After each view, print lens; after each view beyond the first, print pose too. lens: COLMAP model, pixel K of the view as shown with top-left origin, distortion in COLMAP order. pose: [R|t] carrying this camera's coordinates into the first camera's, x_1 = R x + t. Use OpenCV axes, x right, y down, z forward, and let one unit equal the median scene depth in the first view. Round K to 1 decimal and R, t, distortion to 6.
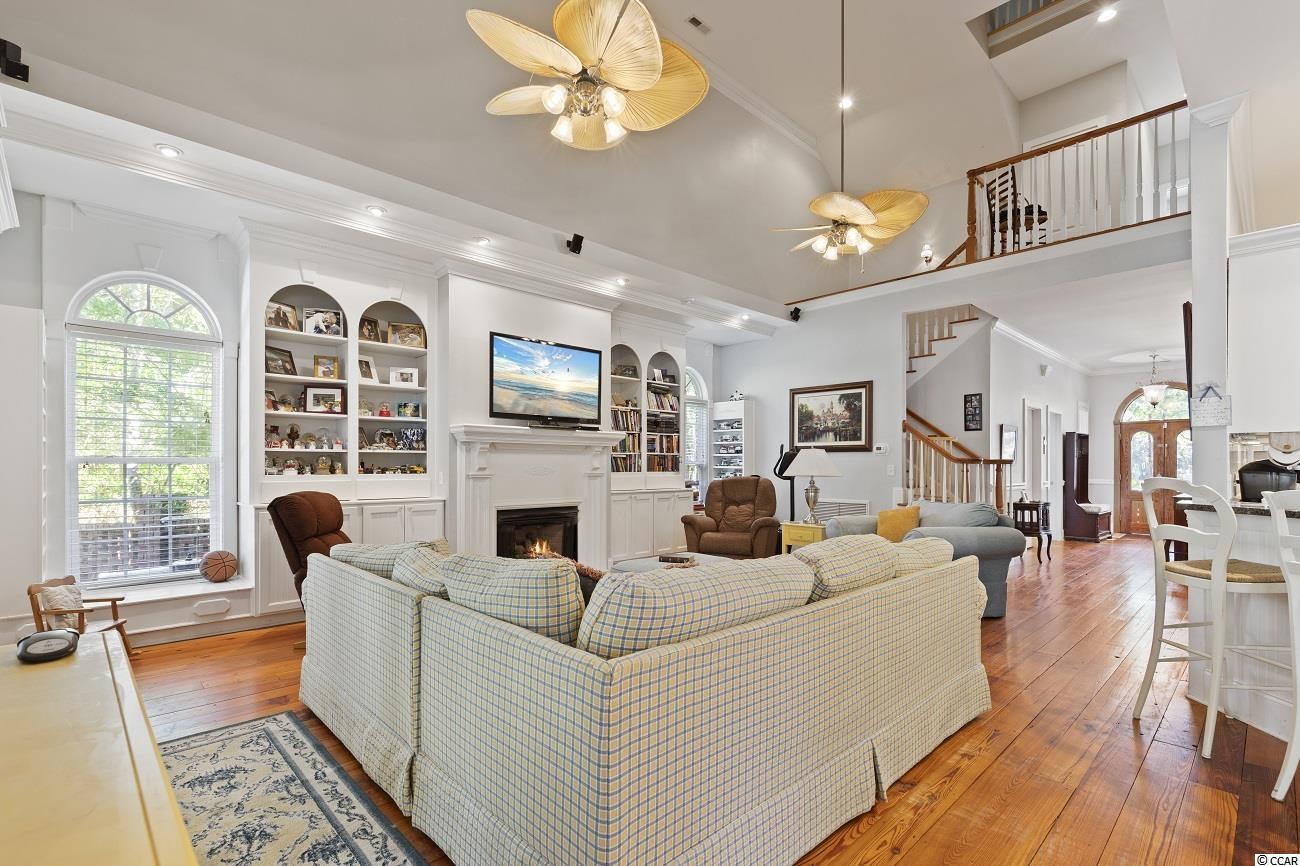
lens RADIAL K [[598.4, 0, 646.5], [0, 598.4, 464.9], [0, 0, 1]] dist [0.011443, -0.000170]
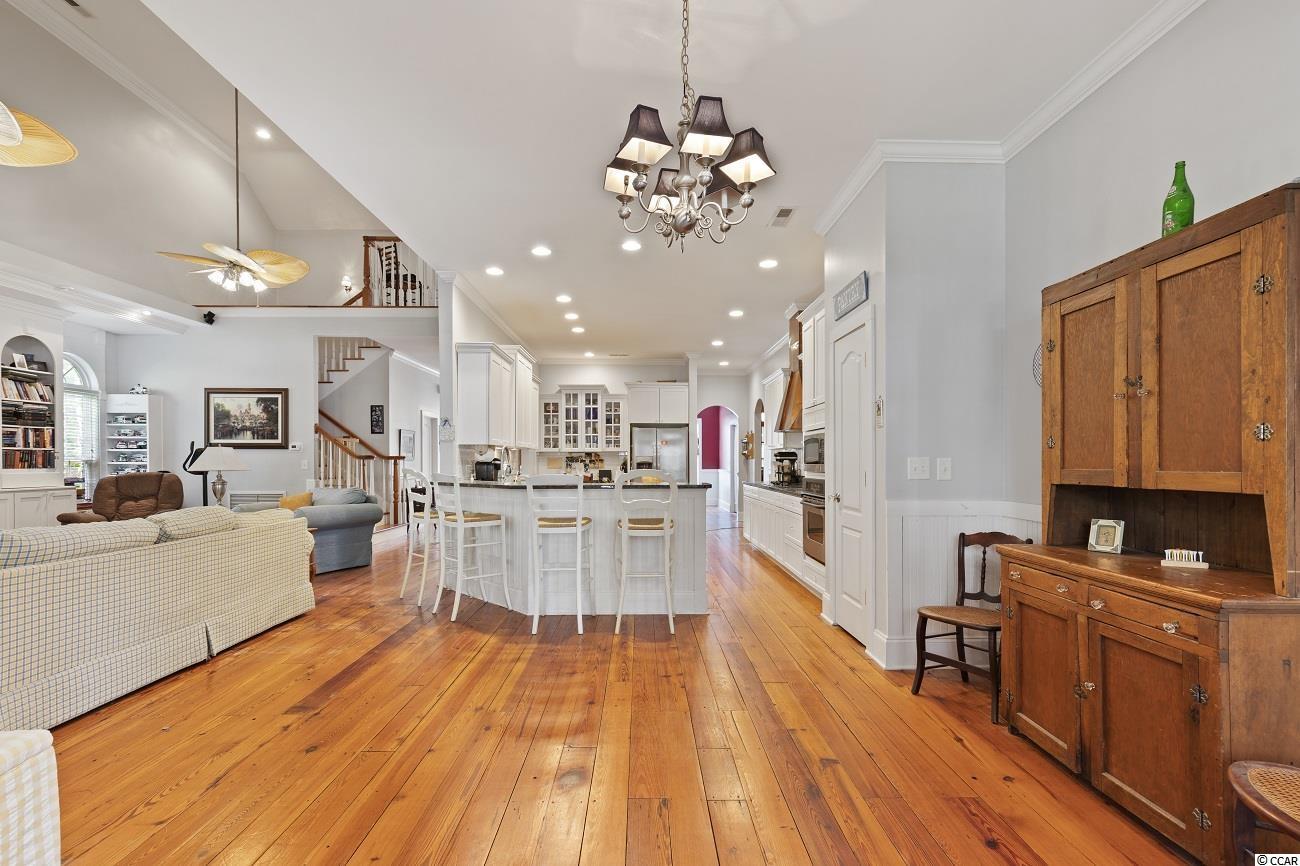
lens RADIAL K [[598.4, 0, 646.5], [0, 598.4, 464.9], [0, 0, 1]] dist [0.011443, -0.000170]
pose [[0.680706, -0.008261, 0.732510, -0.007201], [0.000885, 0.999945, 0.010454, -0.002788], [-0.732556, -0.006467, 0.680676, -0.305254]]
